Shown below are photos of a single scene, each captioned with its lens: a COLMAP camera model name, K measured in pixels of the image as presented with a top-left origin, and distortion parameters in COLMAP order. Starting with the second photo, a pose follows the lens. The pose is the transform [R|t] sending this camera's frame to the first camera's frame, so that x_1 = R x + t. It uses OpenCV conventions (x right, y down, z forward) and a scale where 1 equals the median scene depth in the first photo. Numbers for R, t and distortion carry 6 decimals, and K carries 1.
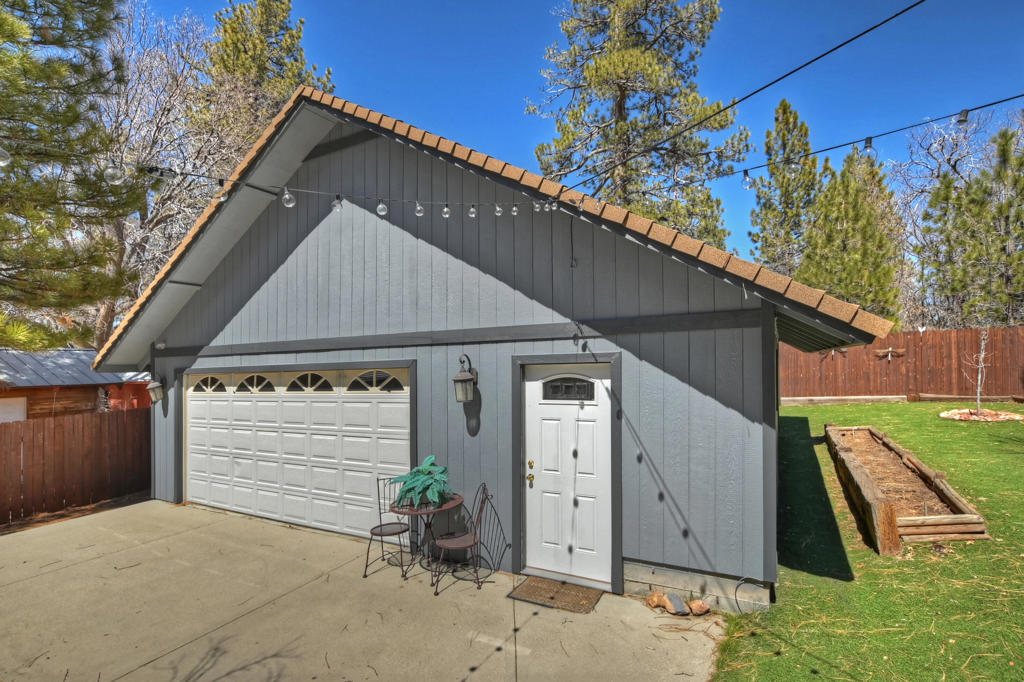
lens RADIAL K [[469.9, 0, 515.2], [0, 469.9, 355.9], [0, 0, 1]] dist [-0.029967, 0.000579]
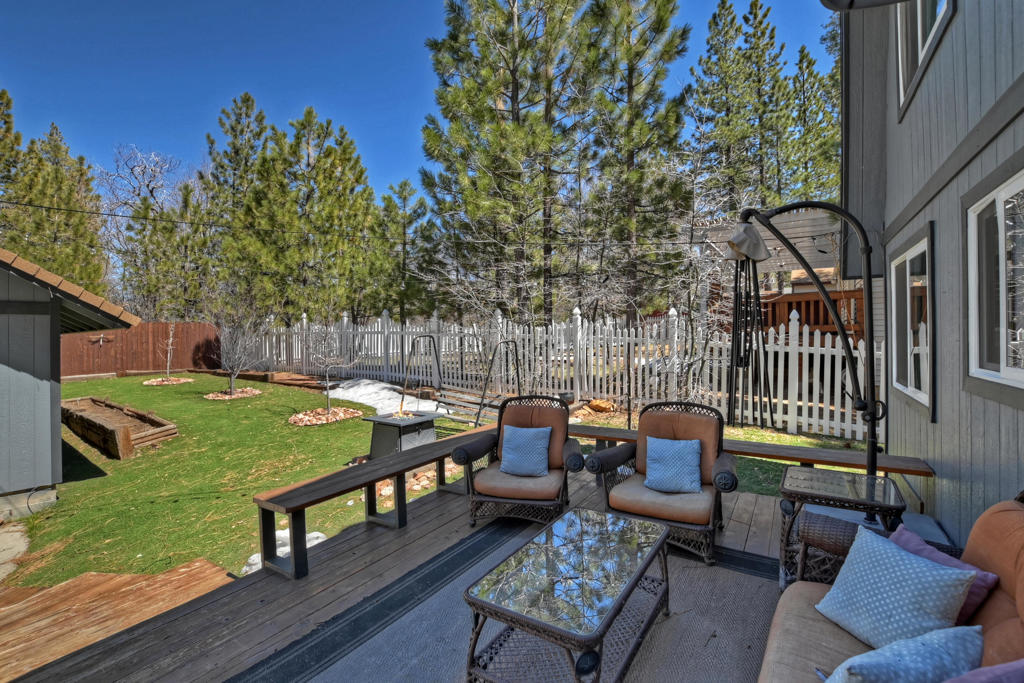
lens RADIAL K [[458.9, 0, 491.3], [0, 458.9, 337.9], [0, 0, 1]] dist [-0.015543, 0.000397]
pose [[0.147088, 0.020414, 0.988913, -0.300763], [-0.004146, 0.999791, -0.020022, 0.014773], [-0.989115, -0.001155, 0.147142, -0.263290]]
